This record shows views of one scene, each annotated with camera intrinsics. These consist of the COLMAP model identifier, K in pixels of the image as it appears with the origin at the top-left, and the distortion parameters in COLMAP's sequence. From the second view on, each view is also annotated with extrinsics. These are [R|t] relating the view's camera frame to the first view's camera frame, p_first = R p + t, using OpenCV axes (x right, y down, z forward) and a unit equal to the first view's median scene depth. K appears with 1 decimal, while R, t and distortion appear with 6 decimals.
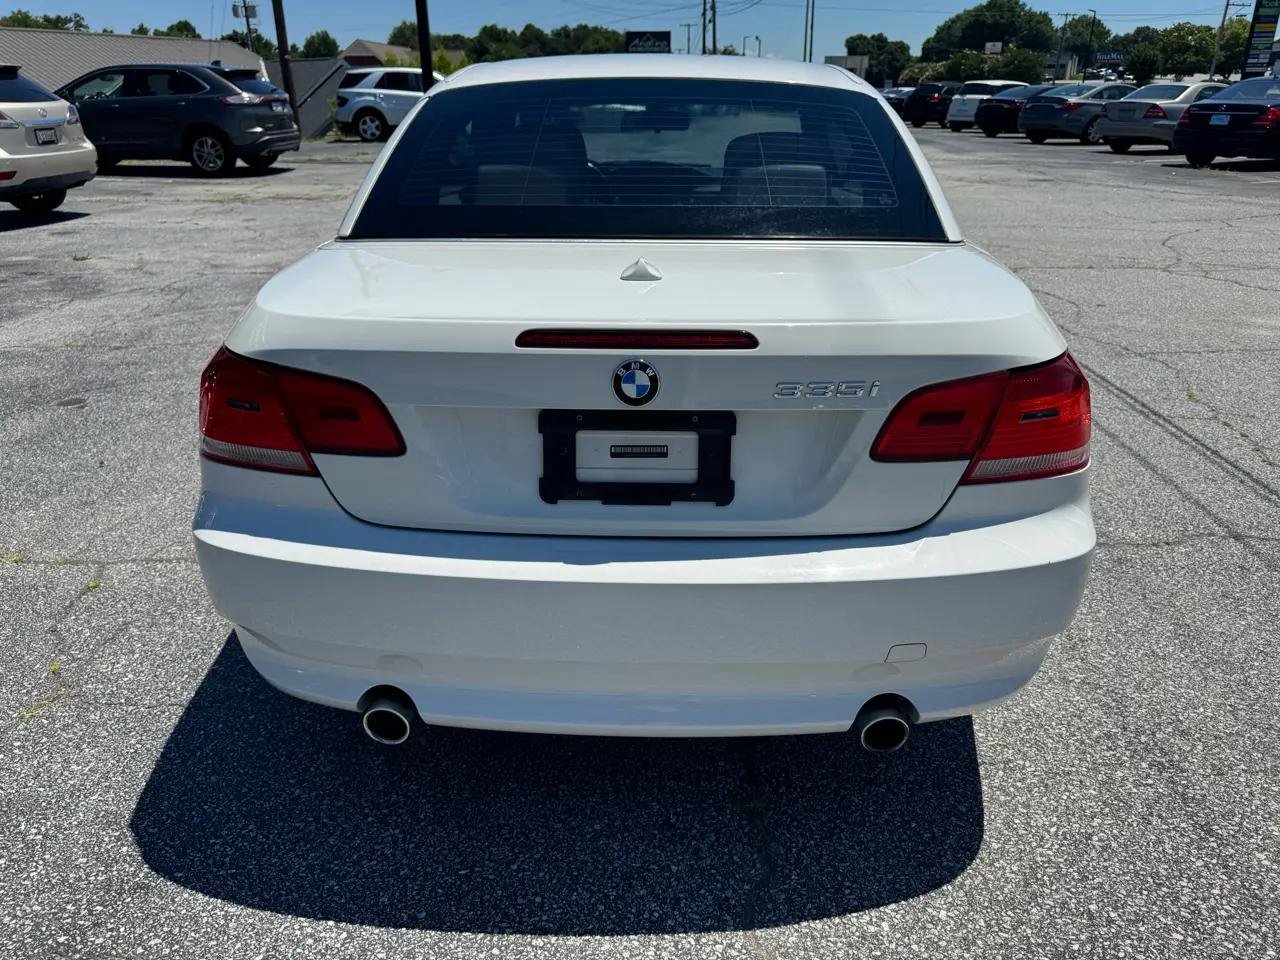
lens RADIAL K [[917.3, 0, 640.0], [0, 917.3, 480.0], [0, 0, 1]] dist [0.002946, -0.005587]
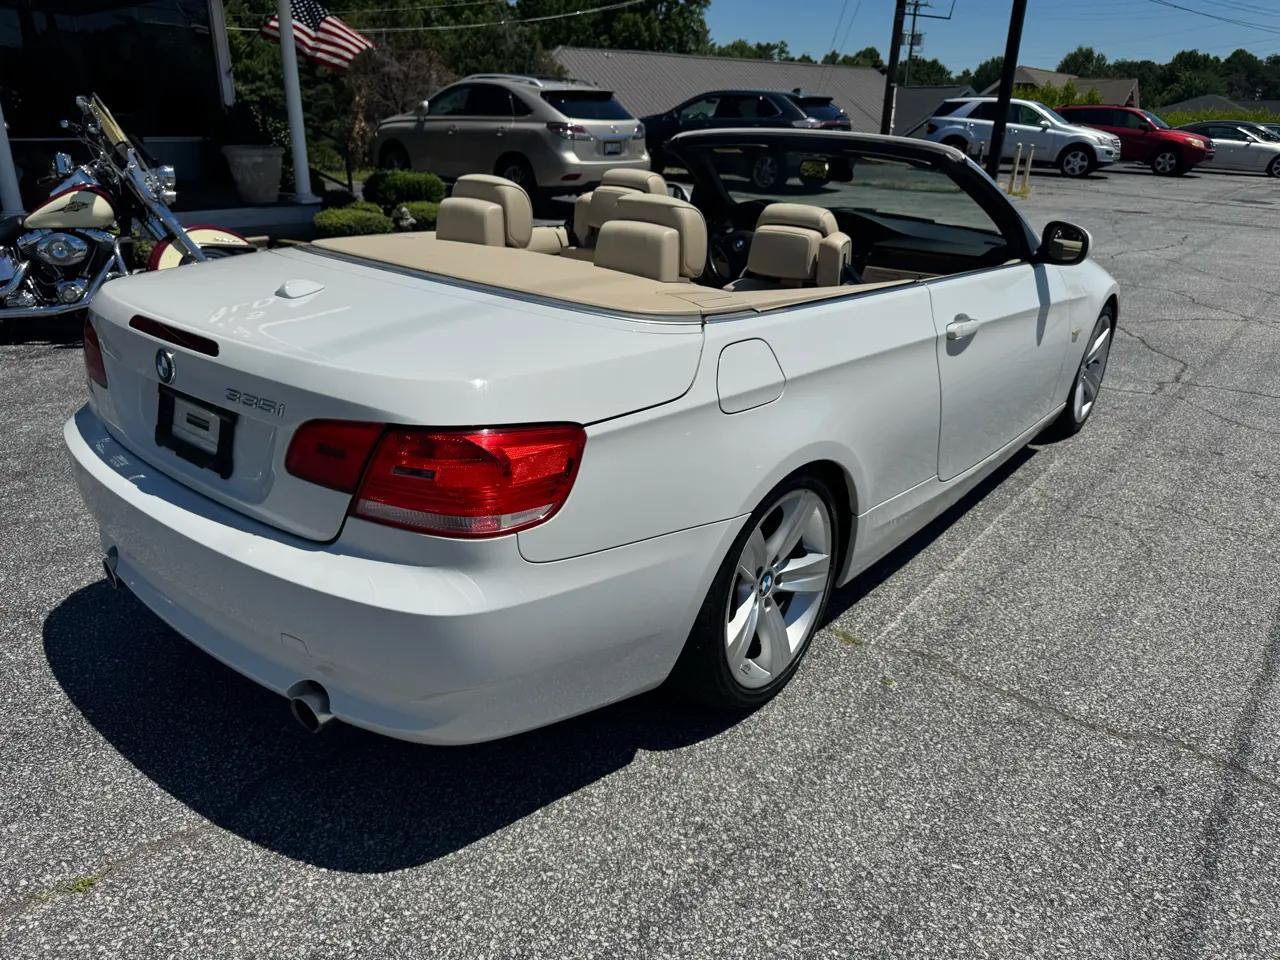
lens RADIAL K [[915.0, 0, 636.2], [0, 915.0, 495.3], [0, 0, 1]] dist [-0.001103, -0.004971]
pose [[0.791828, 0.263124, -0.551157, 0.238754], [-0.267138, 0.960745, 0.074876, -0.029407], [0.549223, 0.087946, 0.831035, 0.034773]]
